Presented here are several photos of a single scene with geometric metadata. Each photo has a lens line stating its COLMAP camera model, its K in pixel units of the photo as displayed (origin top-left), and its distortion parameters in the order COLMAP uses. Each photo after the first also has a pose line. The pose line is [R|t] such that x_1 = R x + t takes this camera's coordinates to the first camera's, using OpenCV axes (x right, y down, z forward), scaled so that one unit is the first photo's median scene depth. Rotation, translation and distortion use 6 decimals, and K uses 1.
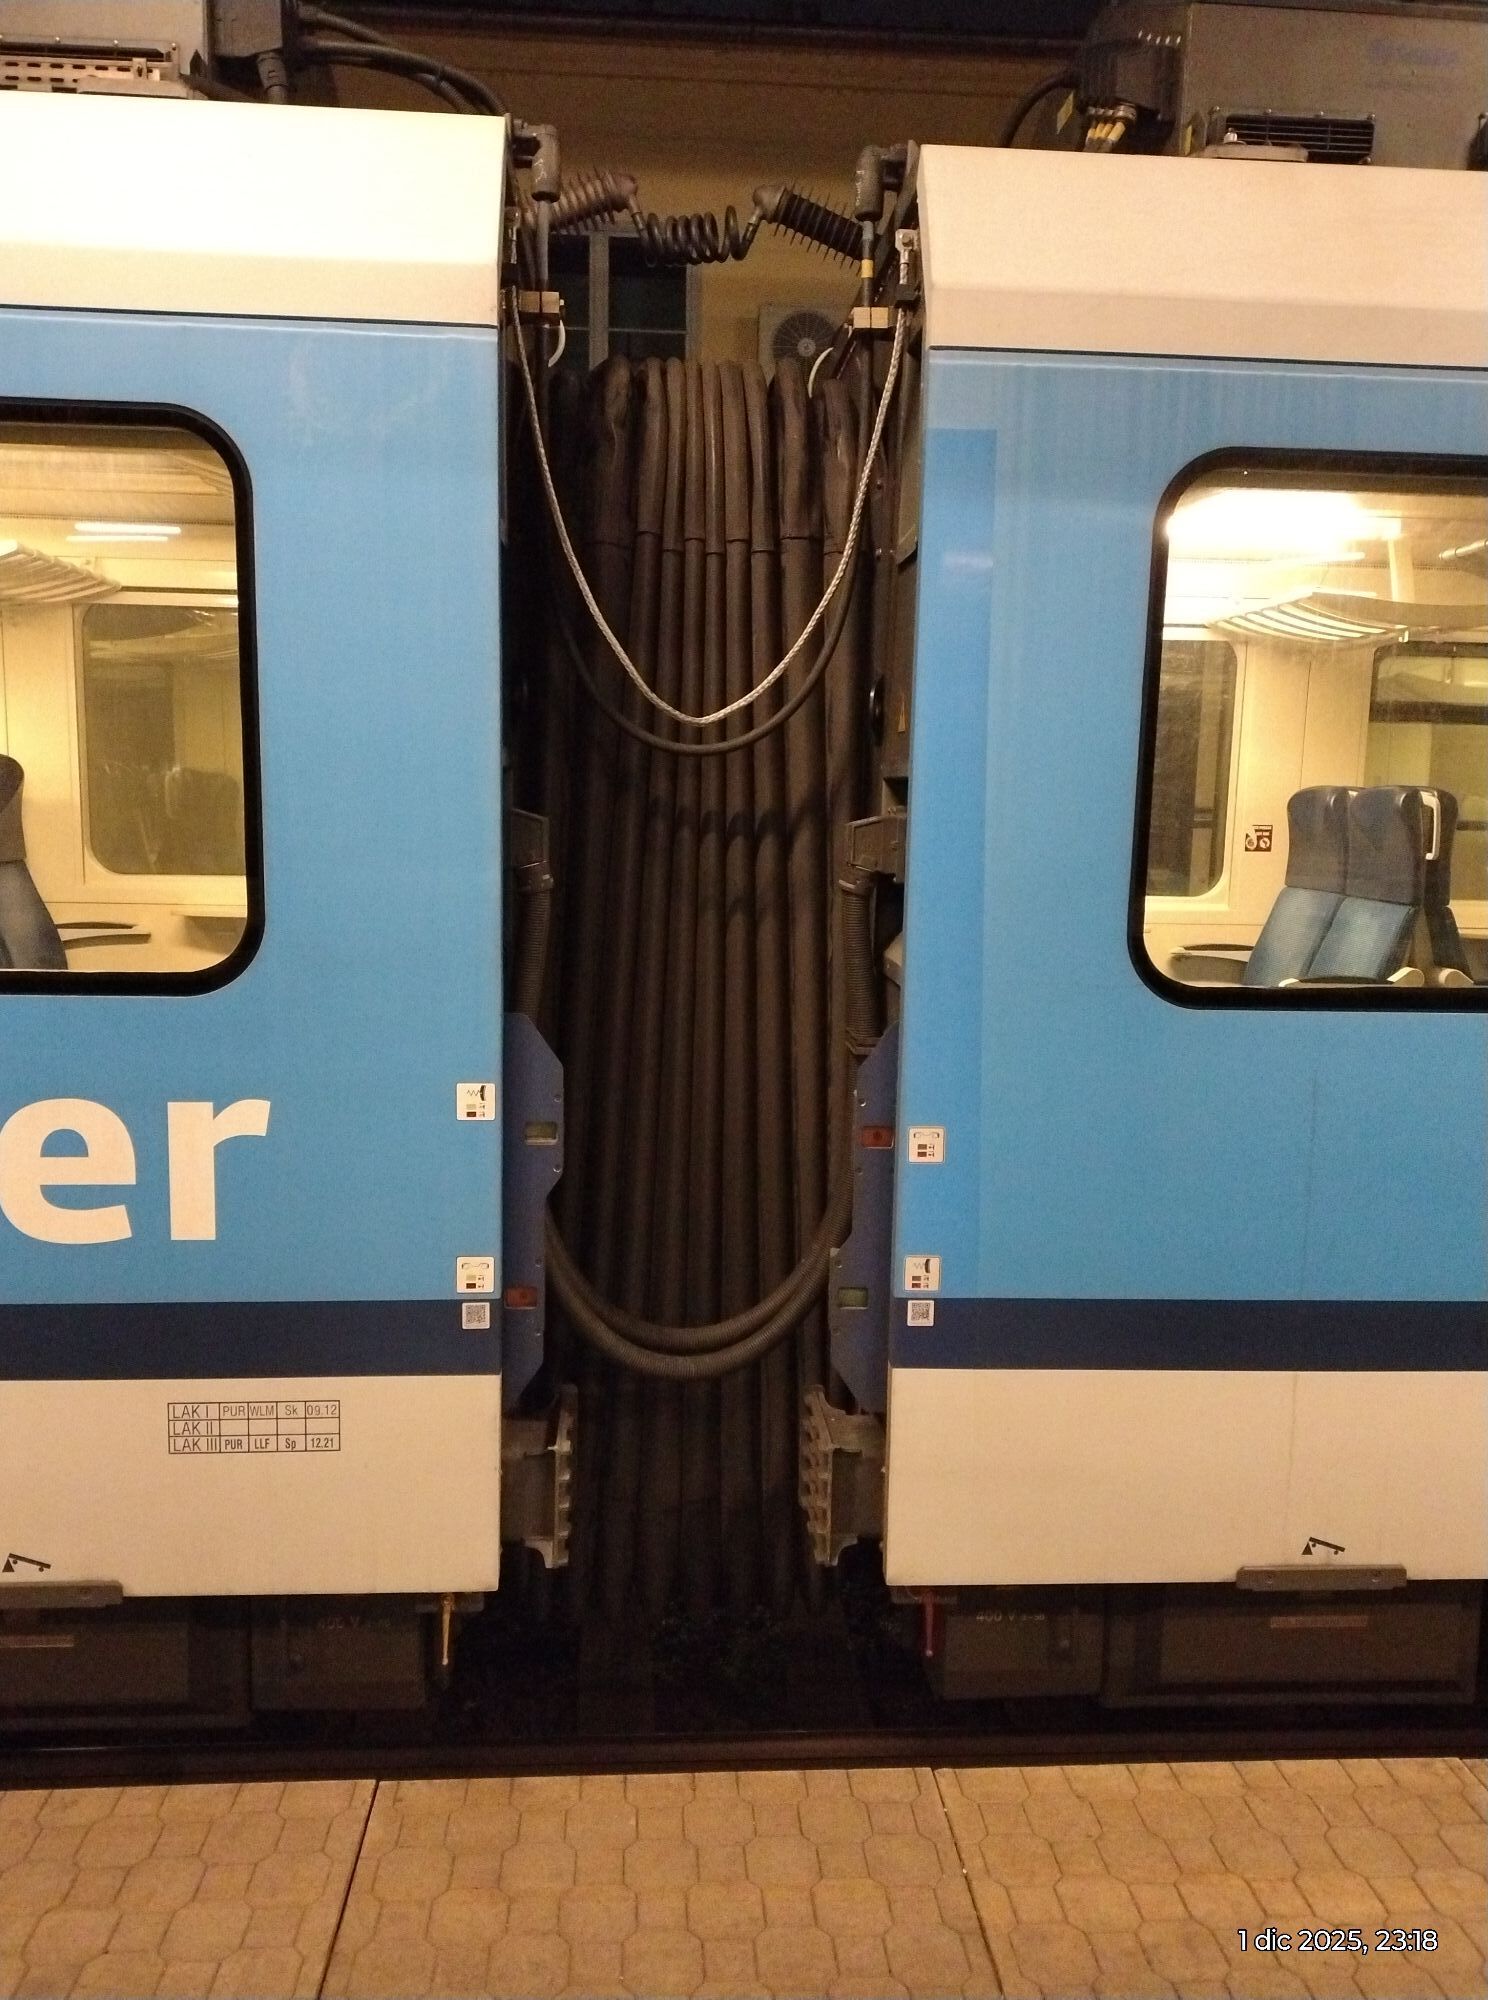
lens RADIAL K [[1517.7, 0, 743.6], [0, 1517.7, 984.8], [0, 0, 1]] dist [0.106082, -0.132145]
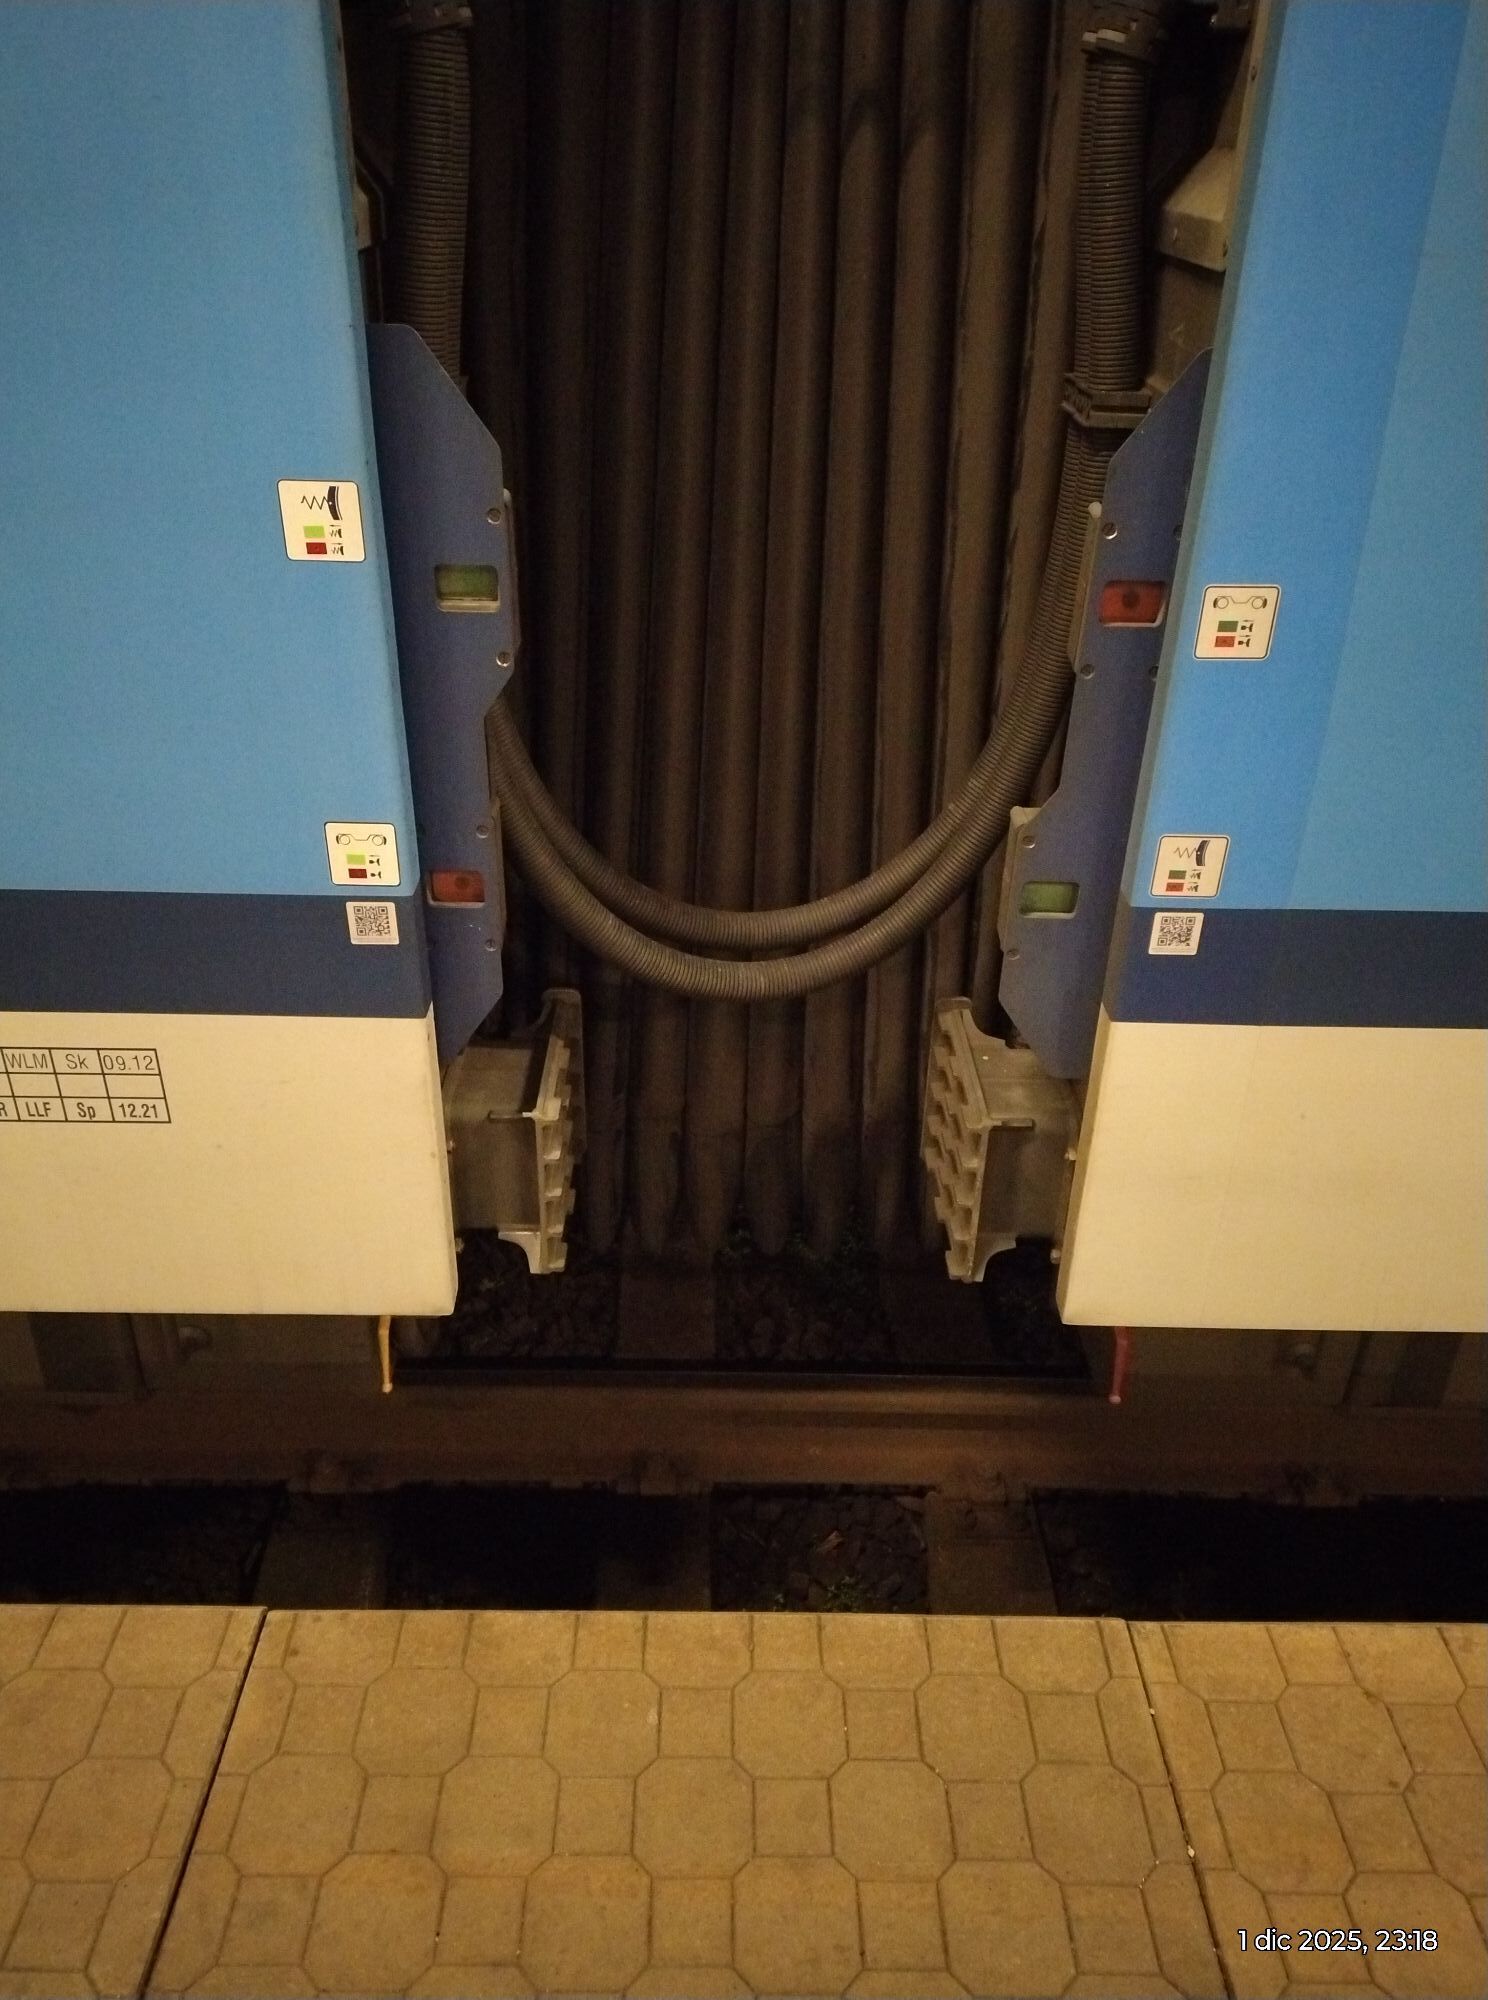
lens RADIAL K [[1517.7, 0, 730.0], [0, 1517.7, 1004.1], [0, 0, 1]] dist [0.106082, -0.132145]
pose [[0.997773, 0.030931, -0.059091, -0.010708], [-0.005675, 0.922124, 0.386852, 0.026861], [0.066455, -0.385655, 0.920246, 0.479820]]
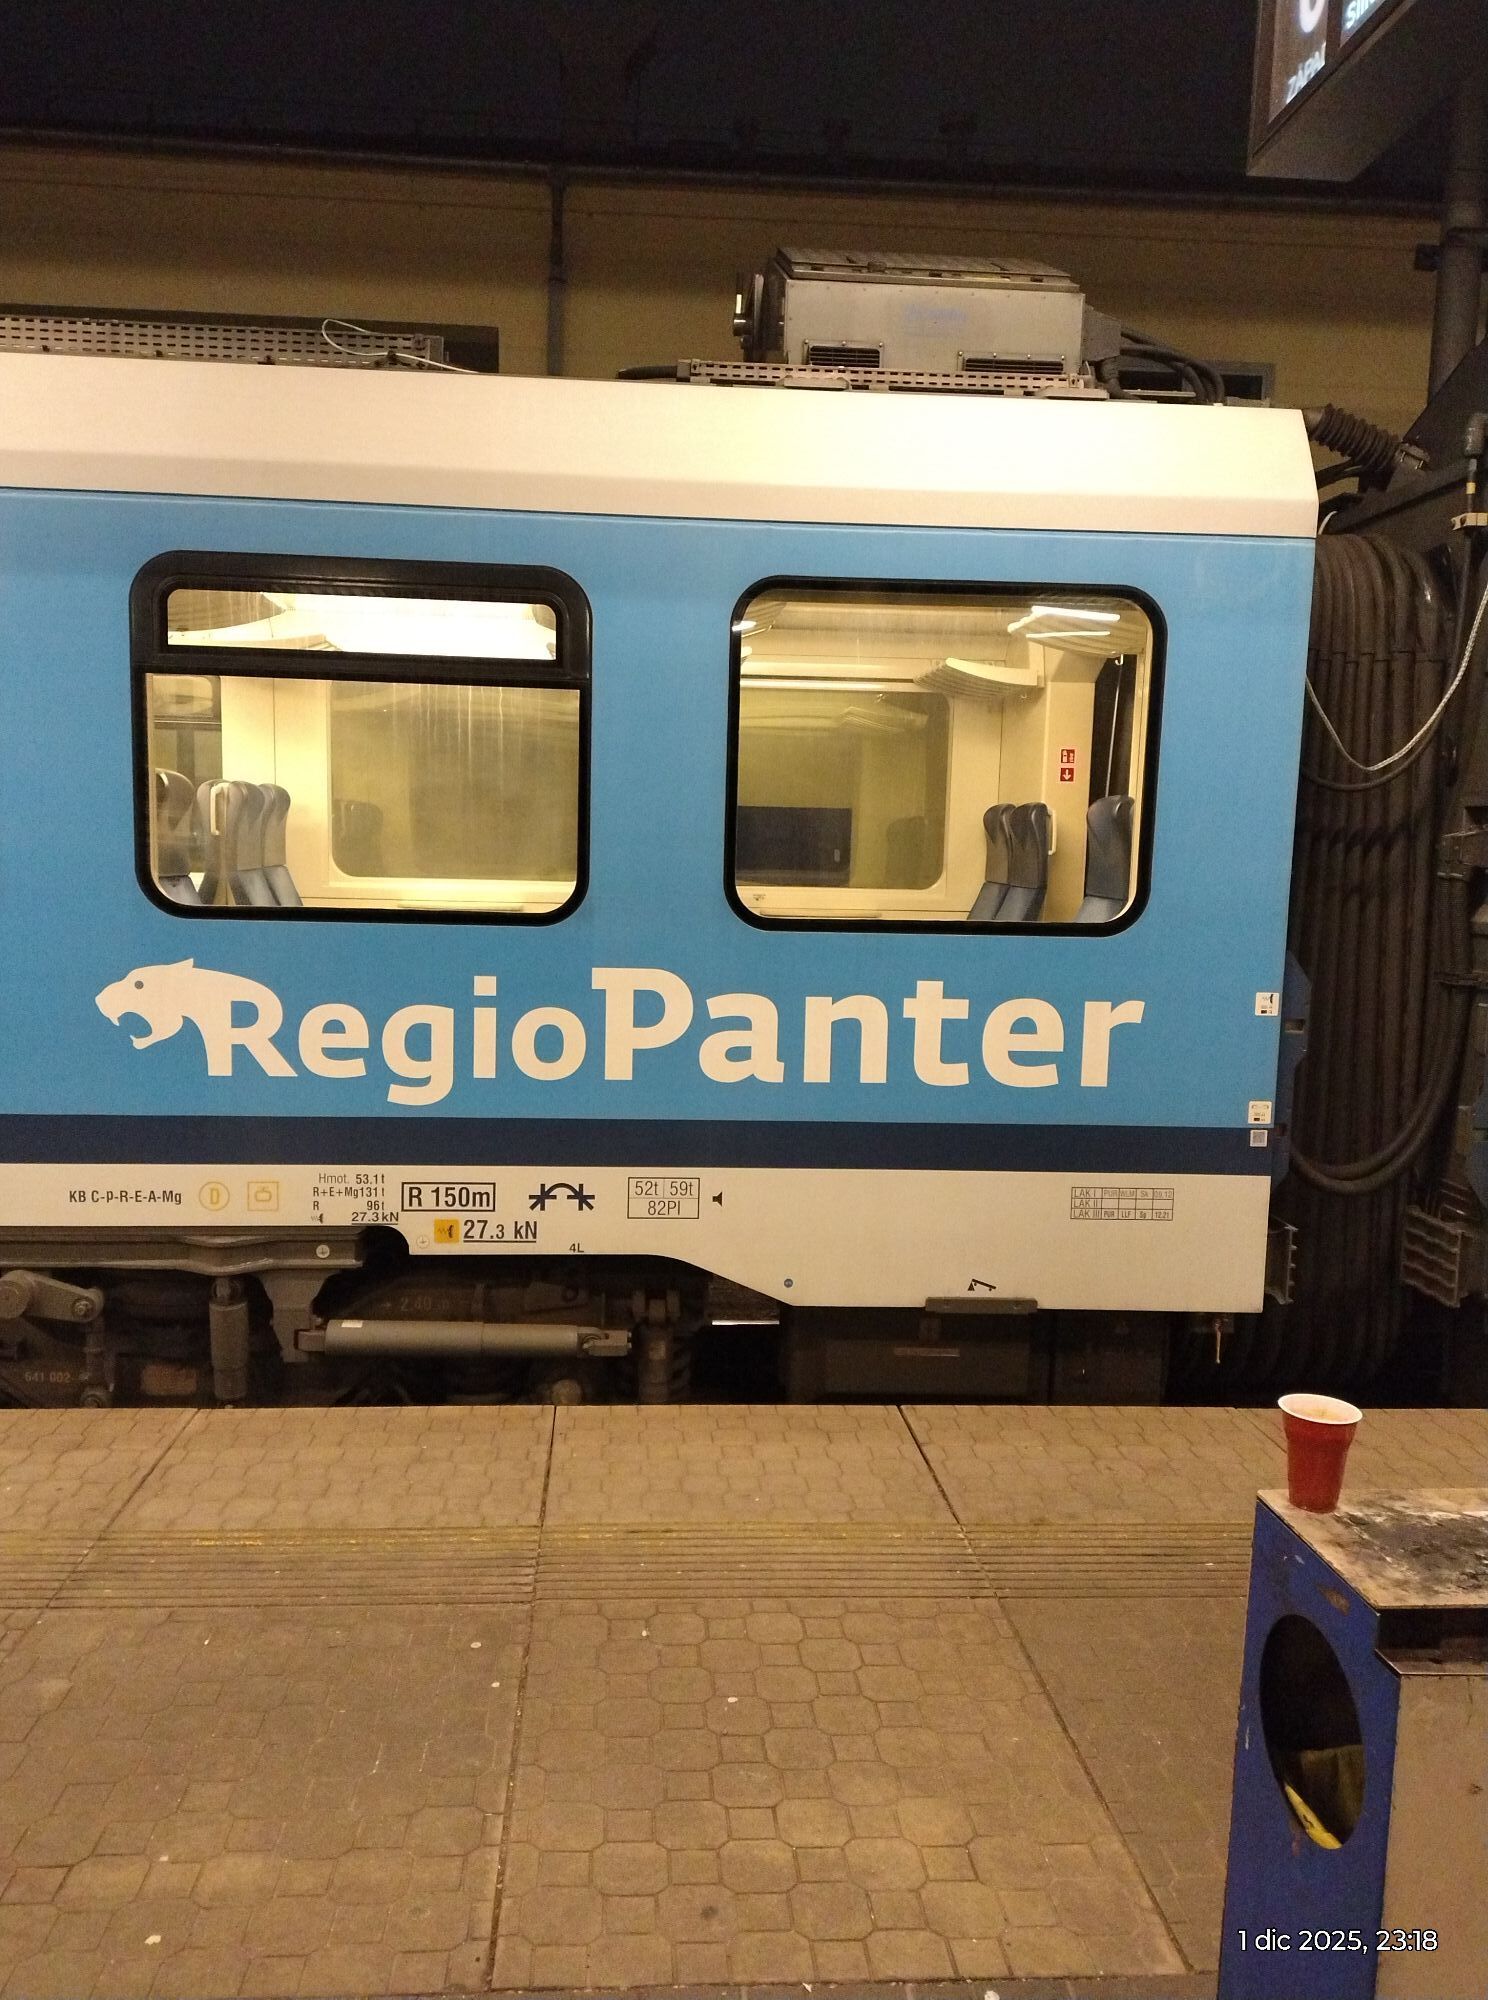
lens RADIAL K [[1517.7, 0, 729.0], [0, 1517.7, 994.3], [0, 0, 1]] dist [0.106082, -0.132145]
pose [[0.999983, 0.005013, -0.002909, -0.723278], [-0.005084, 0.999678, -0.024870, 0.107127], [0.002783, 0.024885, 0.999686, -0.617910]]
